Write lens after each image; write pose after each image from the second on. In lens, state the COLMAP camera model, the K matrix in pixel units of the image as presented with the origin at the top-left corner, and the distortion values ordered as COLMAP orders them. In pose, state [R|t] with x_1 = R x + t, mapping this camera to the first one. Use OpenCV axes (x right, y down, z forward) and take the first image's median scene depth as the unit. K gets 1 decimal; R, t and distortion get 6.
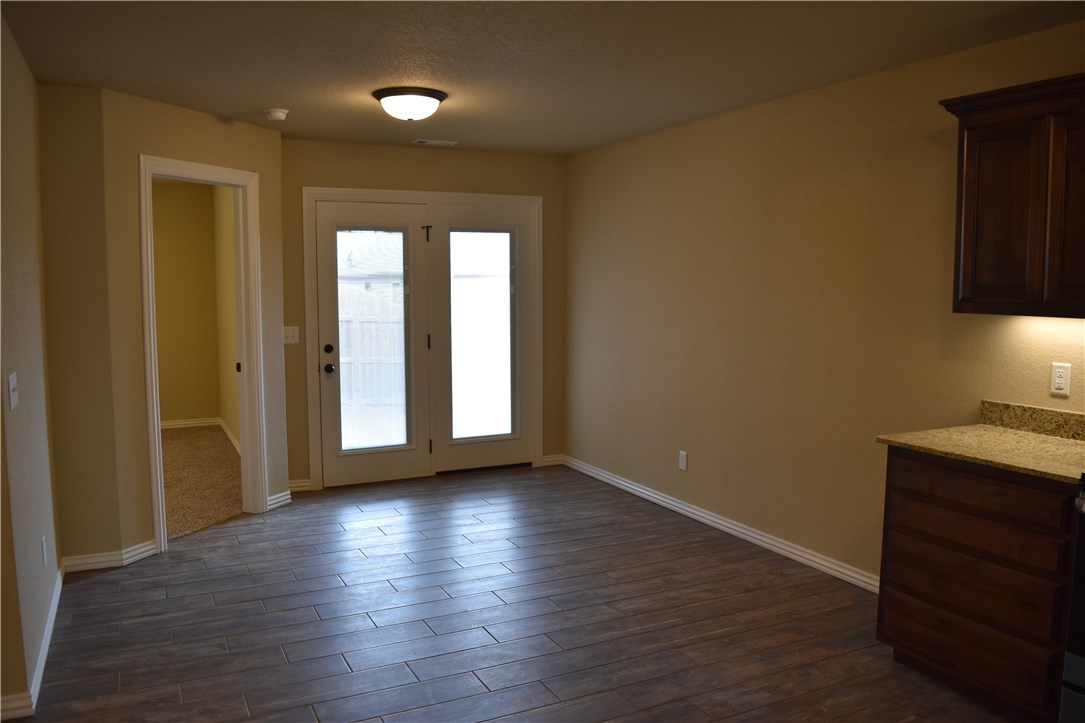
lens RADIAL K [[839.3, 0, 542.5], [0, 839.3, 361.5], [0, 0, 1]] dist [-0.094933, -0.000261]
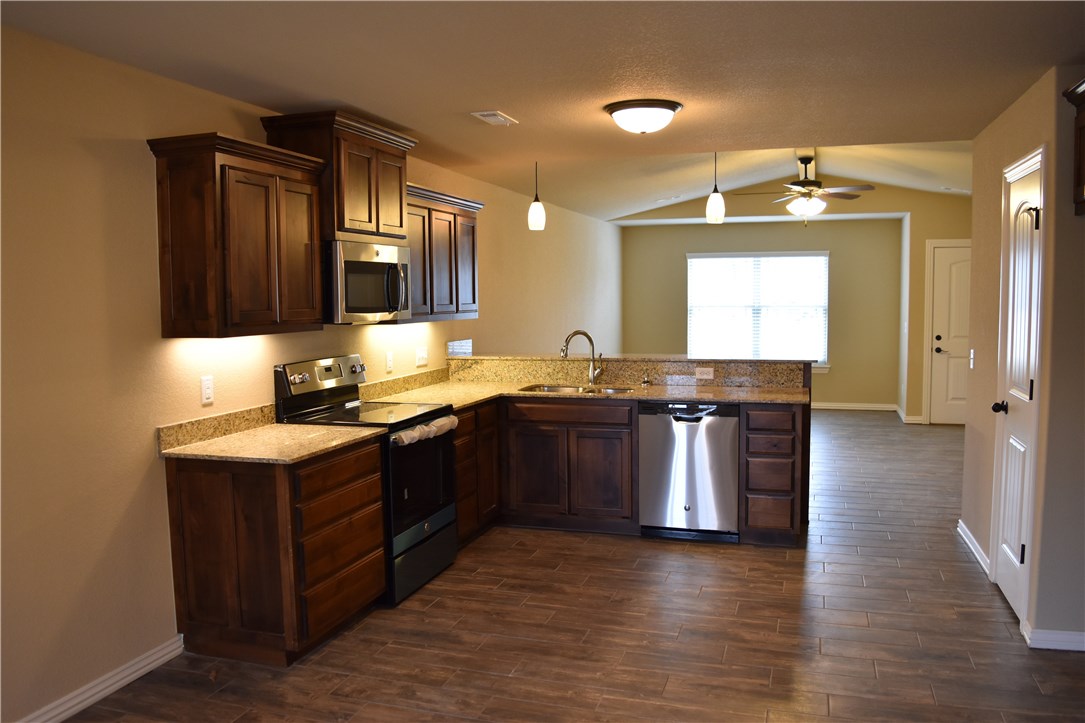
lens RADIAL K [[839.3, 0, 542.5], [0, 839.3, 361.5], [0, 0, 1]] dist [-0.094933, -0.000261]
pose [[-0.715500, -0.050445, 0.696789, -0.537313], [0.072289, 0.986690, 0.145663, -0.157908], [-0.694863, 0.154592, -0.702330, 1.491949]]
